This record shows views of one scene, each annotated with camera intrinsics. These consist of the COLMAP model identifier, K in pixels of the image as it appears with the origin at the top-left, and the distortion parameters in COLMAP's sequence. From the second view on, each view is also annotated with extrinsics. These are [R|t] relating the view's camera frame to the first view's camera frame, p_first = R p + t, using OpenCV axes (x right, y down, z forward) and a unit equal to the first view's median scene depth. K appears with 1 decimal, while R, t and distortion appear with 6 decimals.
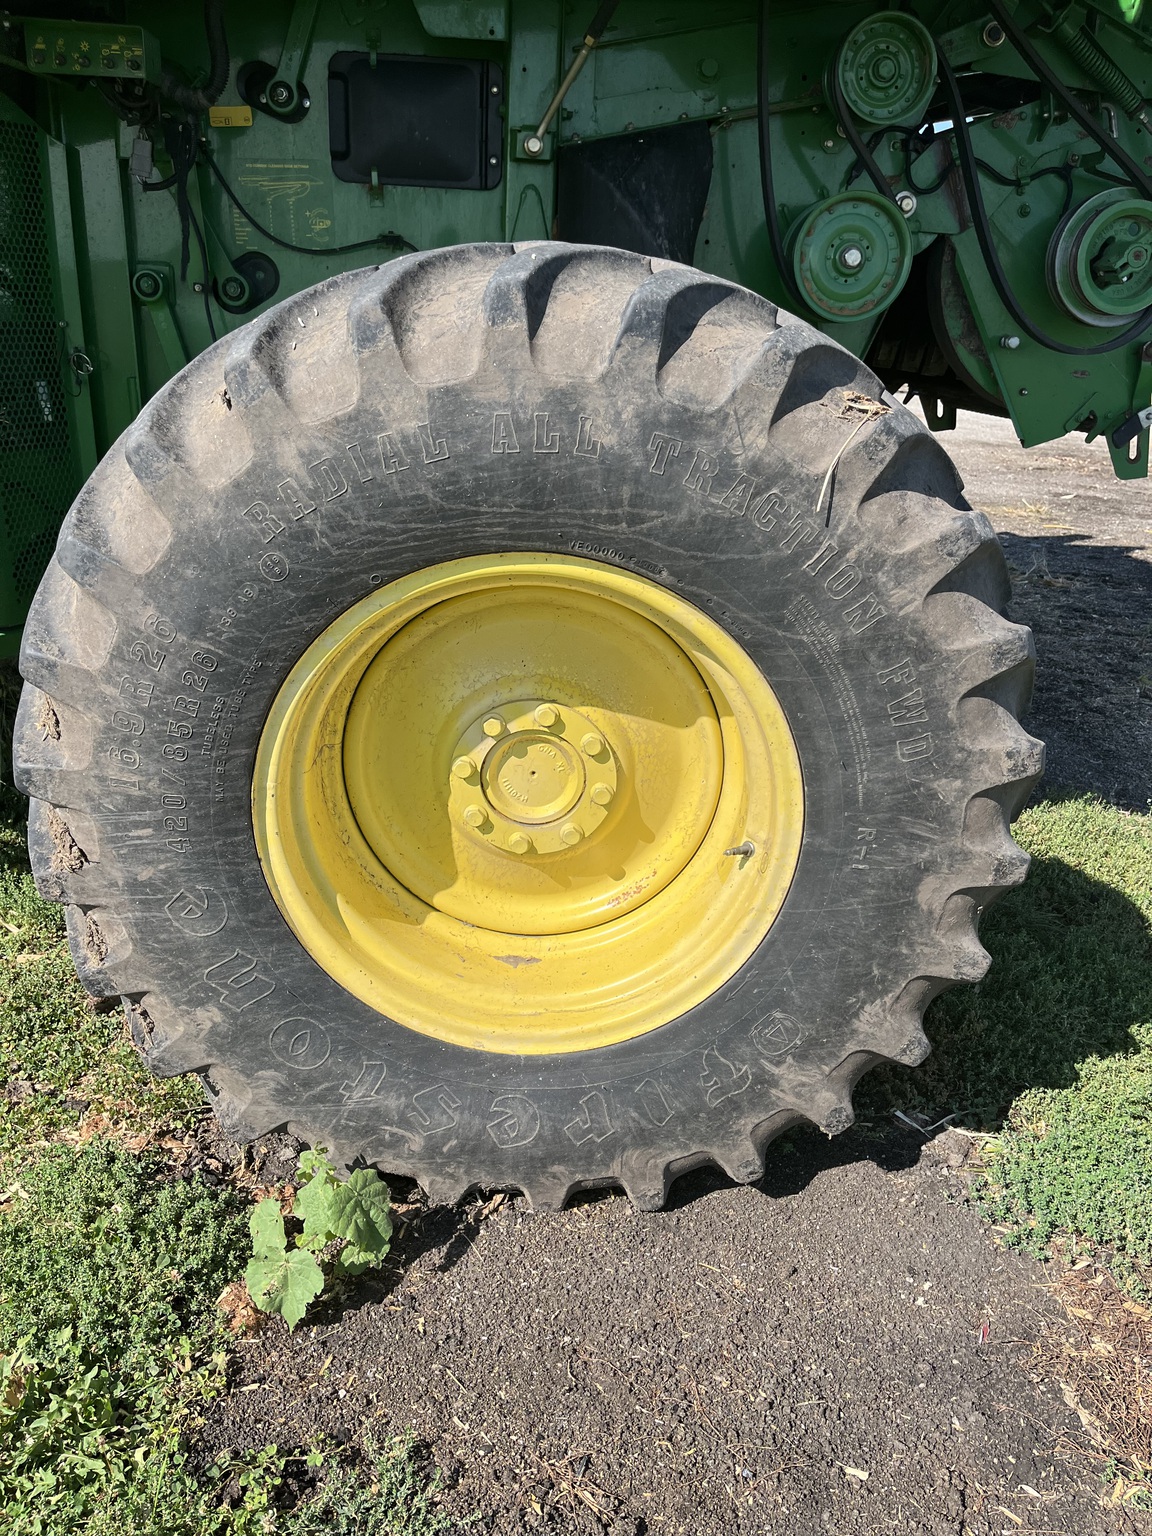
lens RADIAL K [[1145.1, 0, 574.4], [0, 1145.1, 769.4], [0, 0, 1]] dist [0.031985, -0.041483]
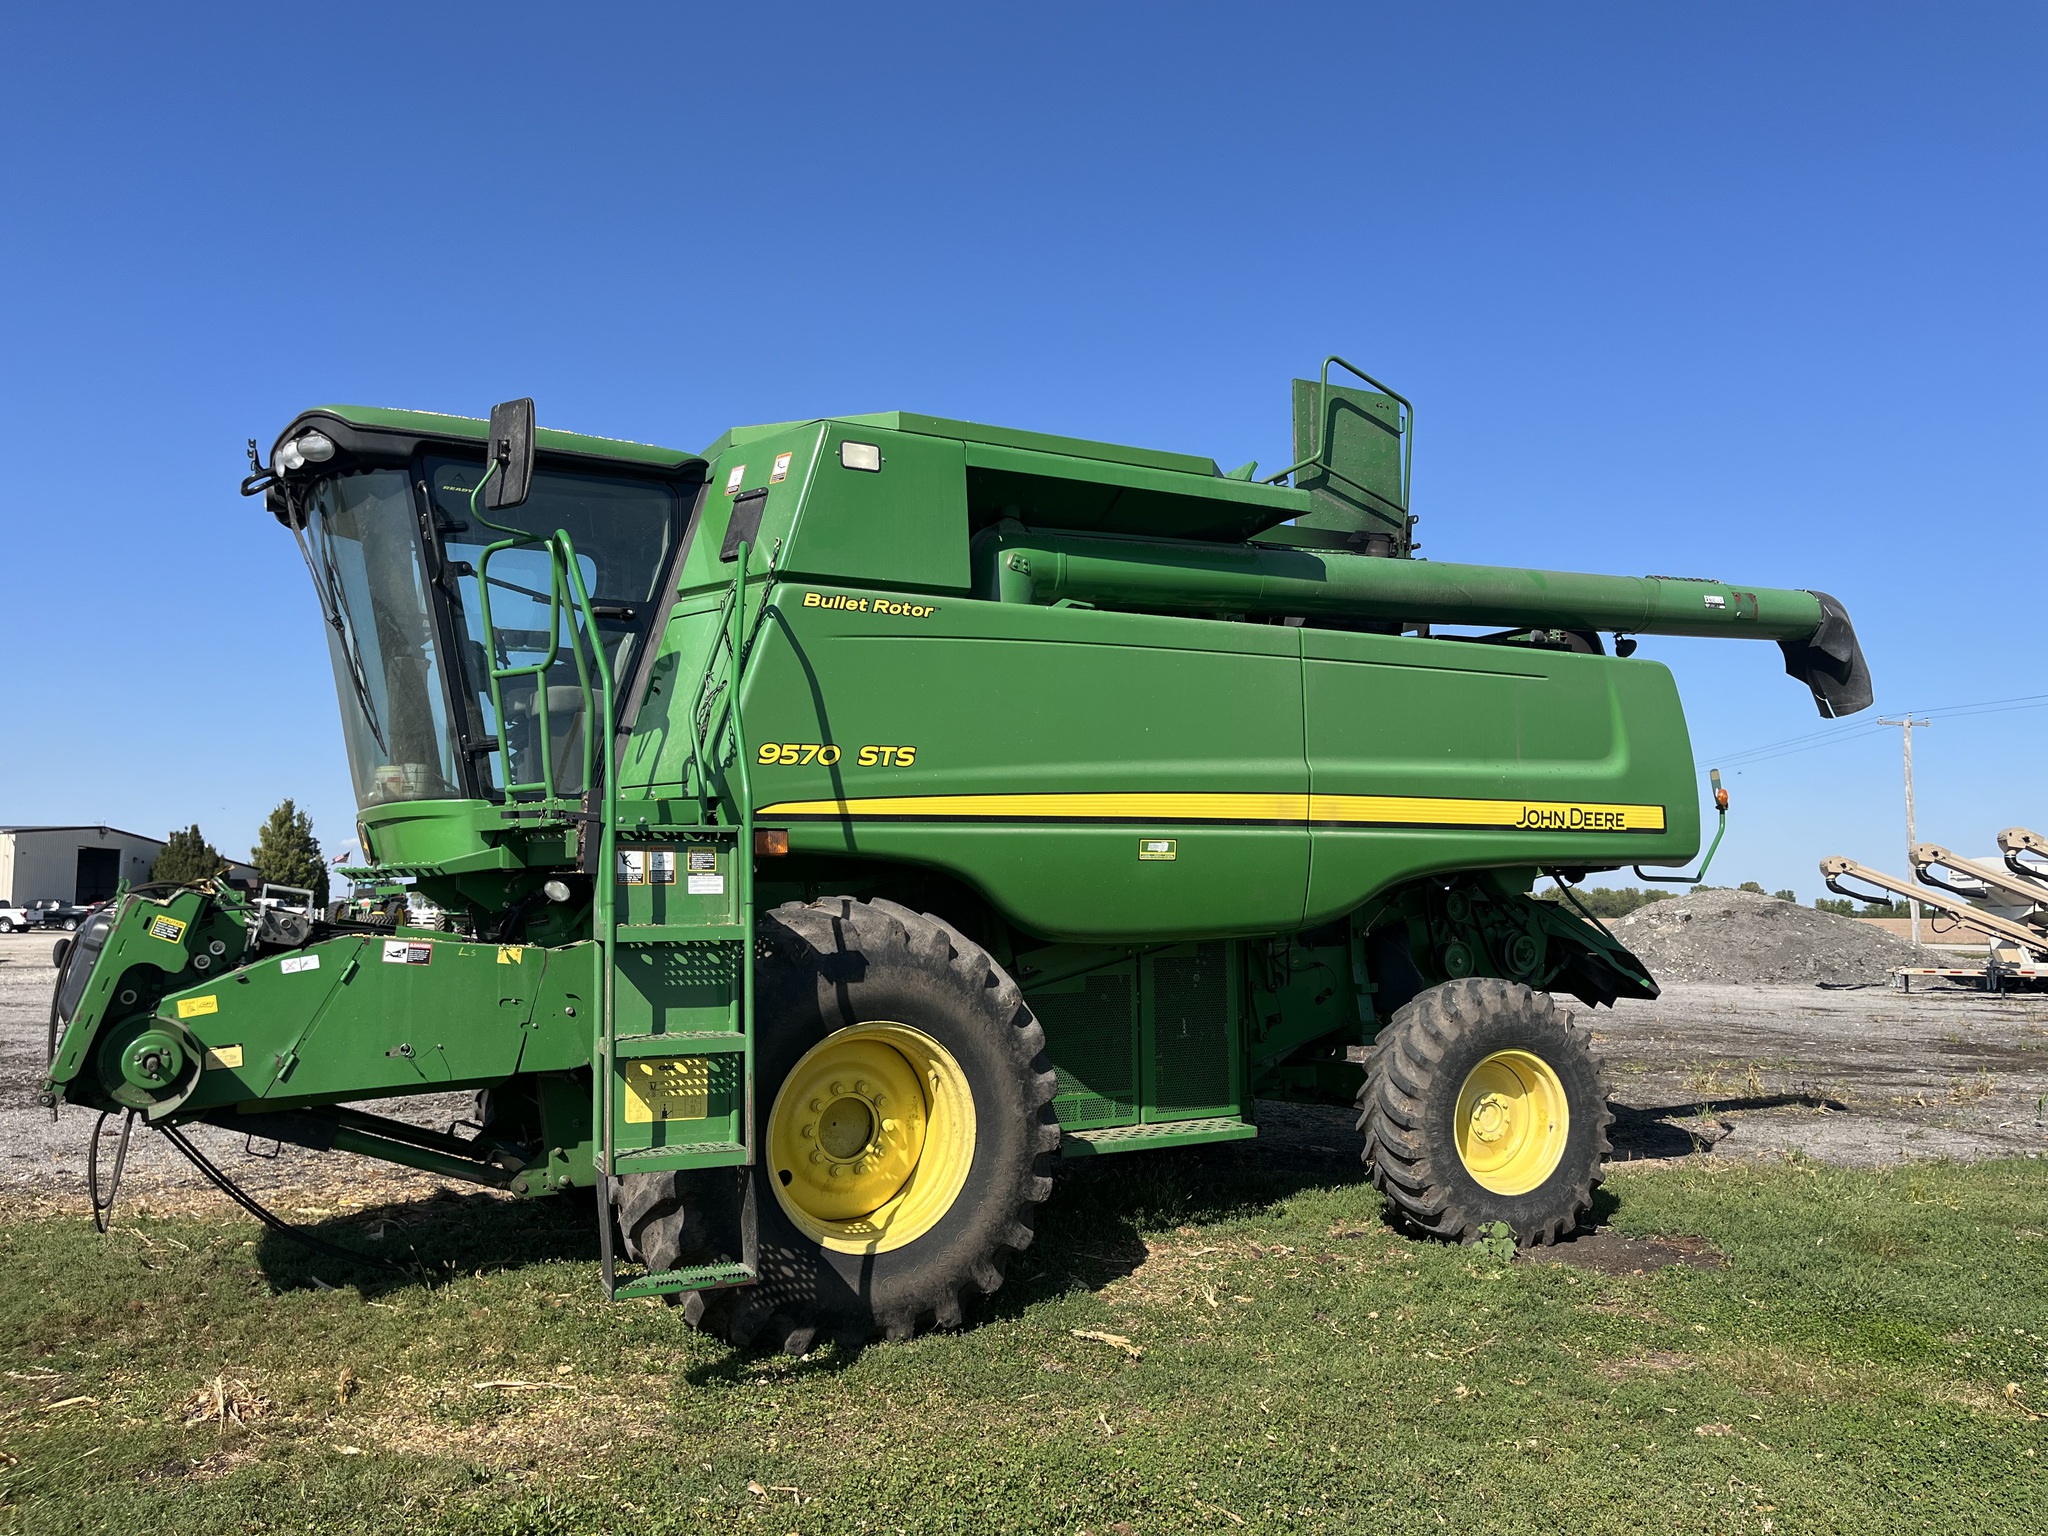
lens RADIAL K [[1526.8, 0, 1023.7], [0, 1526.8, 766.2], [0, 0, 1]] dist [0.031985, -0.041483]
pose [[0.918029, -0.024241, 0.395772, -3.502471], [0.194733, 0.897029, -0.396759, 0.692045], [-0.345401, 0.441306, 0.828219, -3.168255]]
